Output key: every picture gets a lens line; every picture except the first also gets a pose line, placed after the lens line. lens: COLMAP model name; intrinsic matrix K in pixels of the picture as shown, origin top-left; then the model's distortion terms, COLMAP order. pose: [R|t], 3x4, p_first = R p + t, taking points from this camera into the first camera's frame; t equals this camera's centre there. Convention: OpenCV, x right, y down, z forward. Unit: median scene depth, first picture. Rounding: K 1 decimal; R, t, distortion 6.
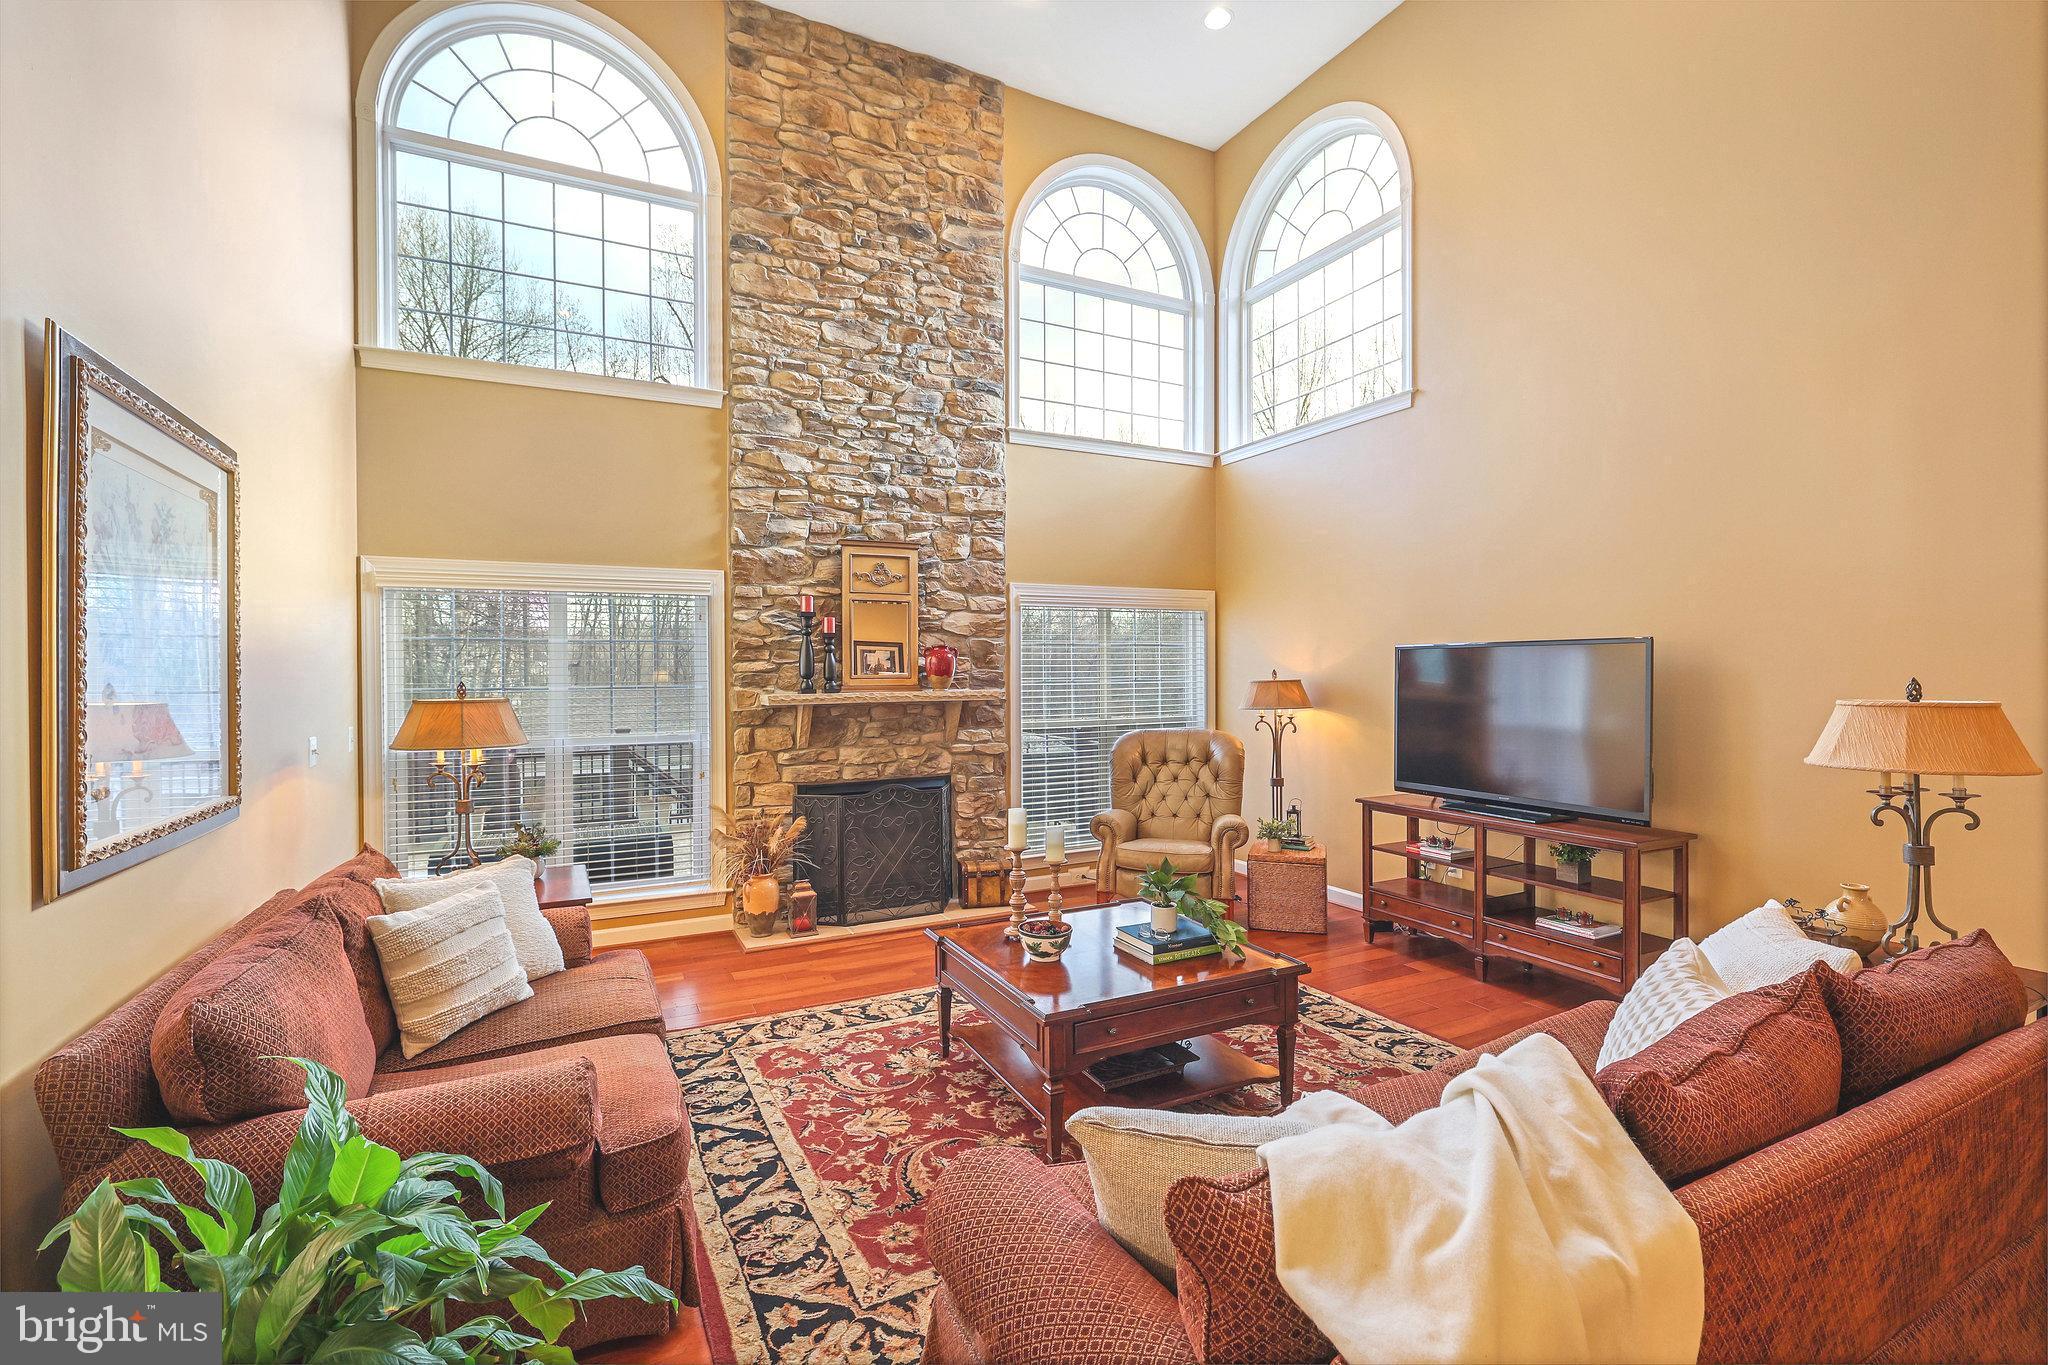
lens RADIAL K [[921.8, 0, 1028.4], [0, 921.8, 675.8], [0, 0, 1]] dist [0.001047, 0.000103]
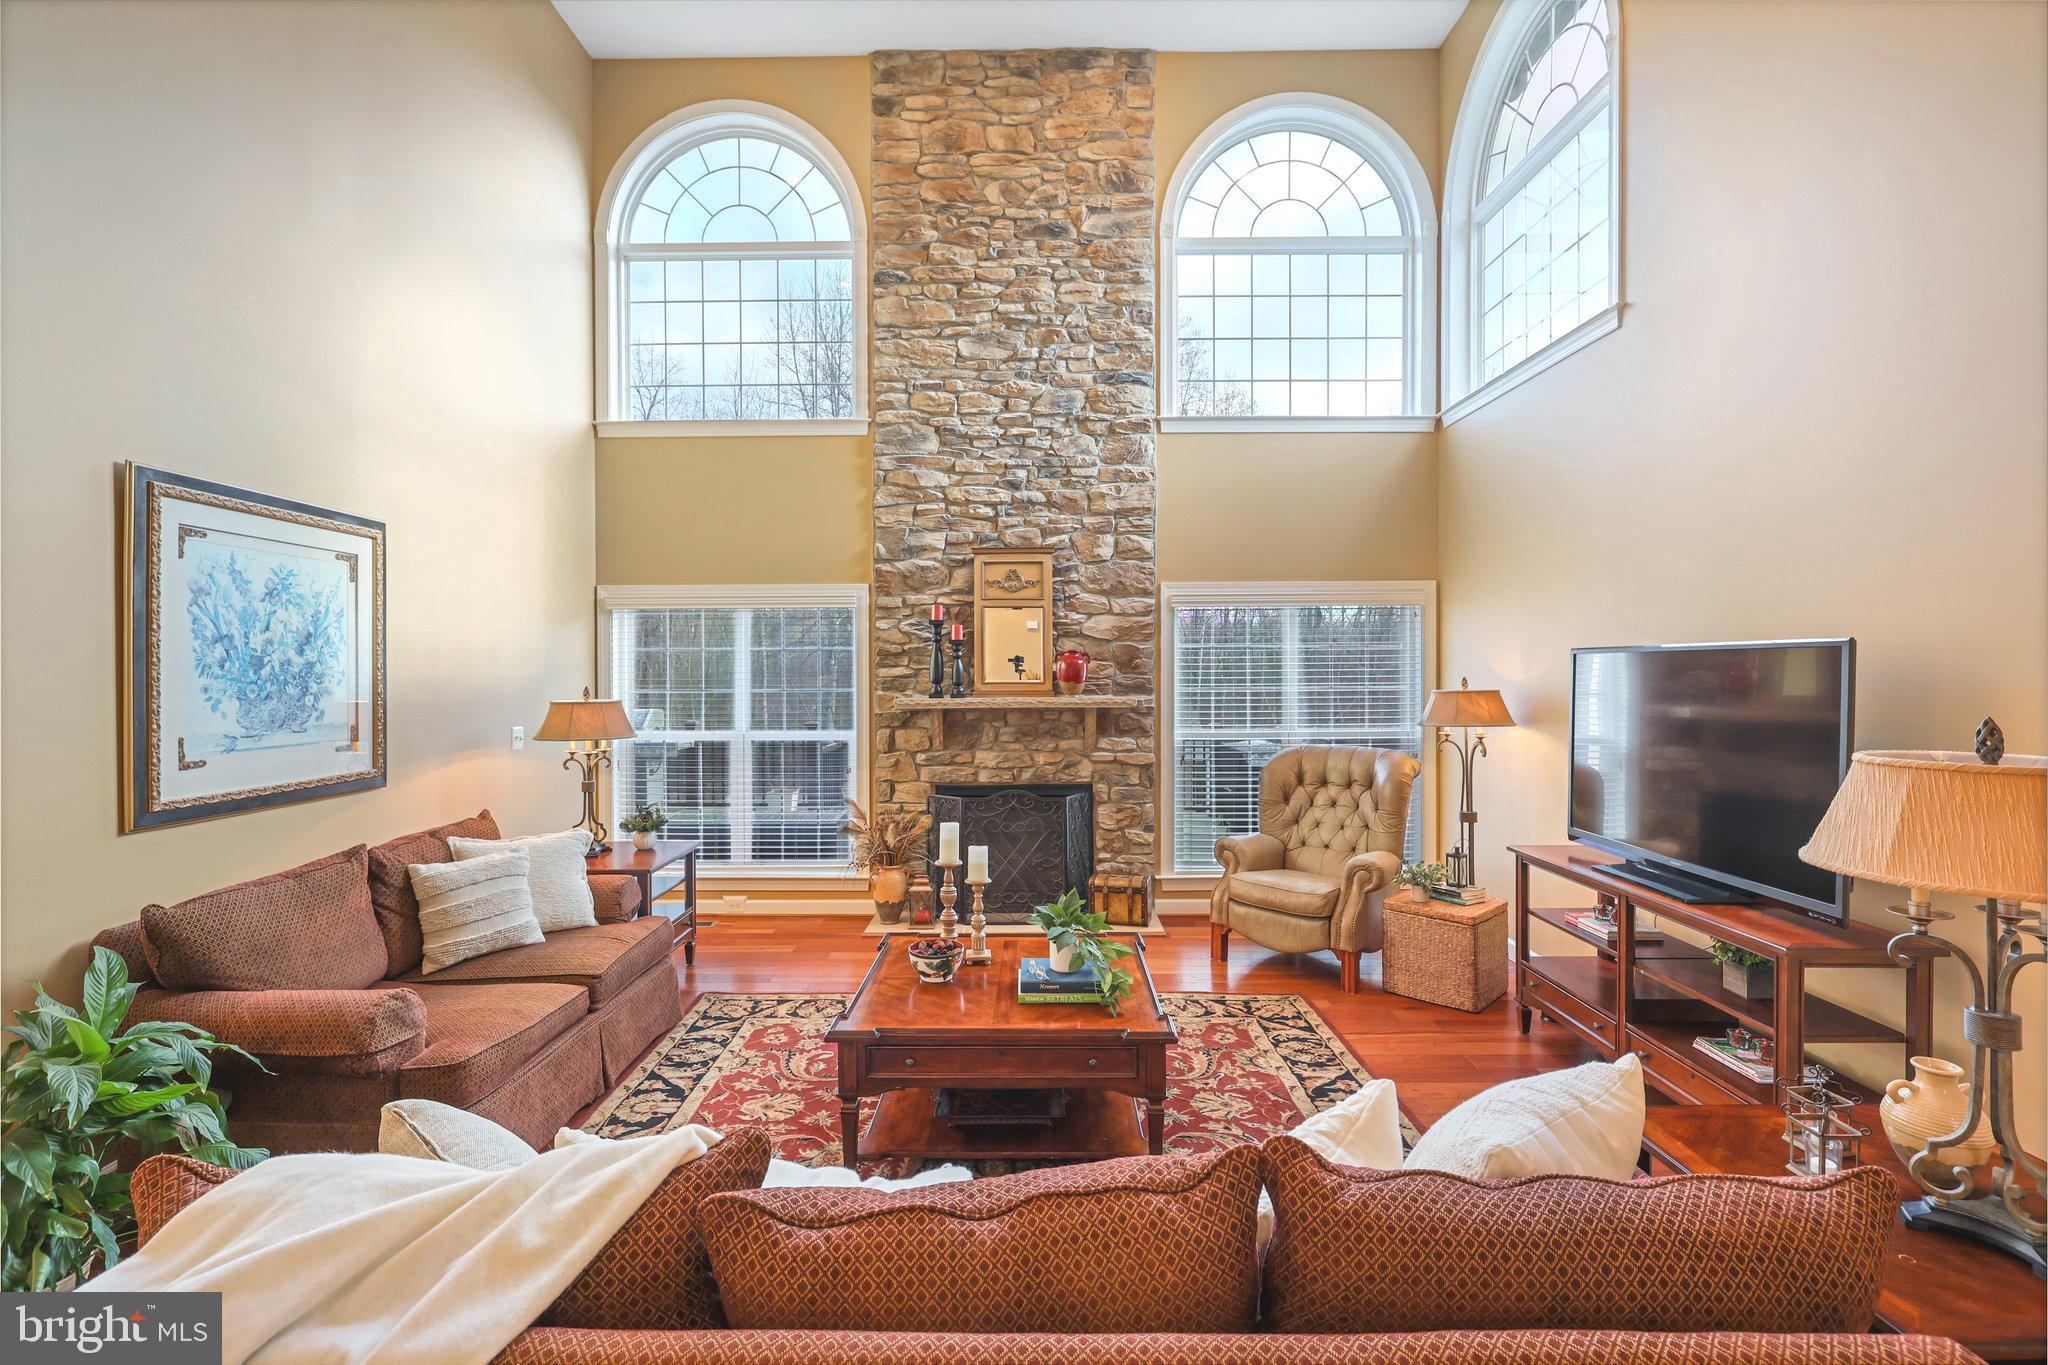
lens RADIAL K [[941.1, 0, 1022.2], [0, 941.1, 676.9], [0, 0, 1]] dist [-0.001597, 0.000291]
pose [[0.883837, 0.007022, -0.467743, 0.333586], [-0.004488, 0.999969, 0.006531, -0.011680], [0.467774, -0.003673, 0.883840, 0.097461]]
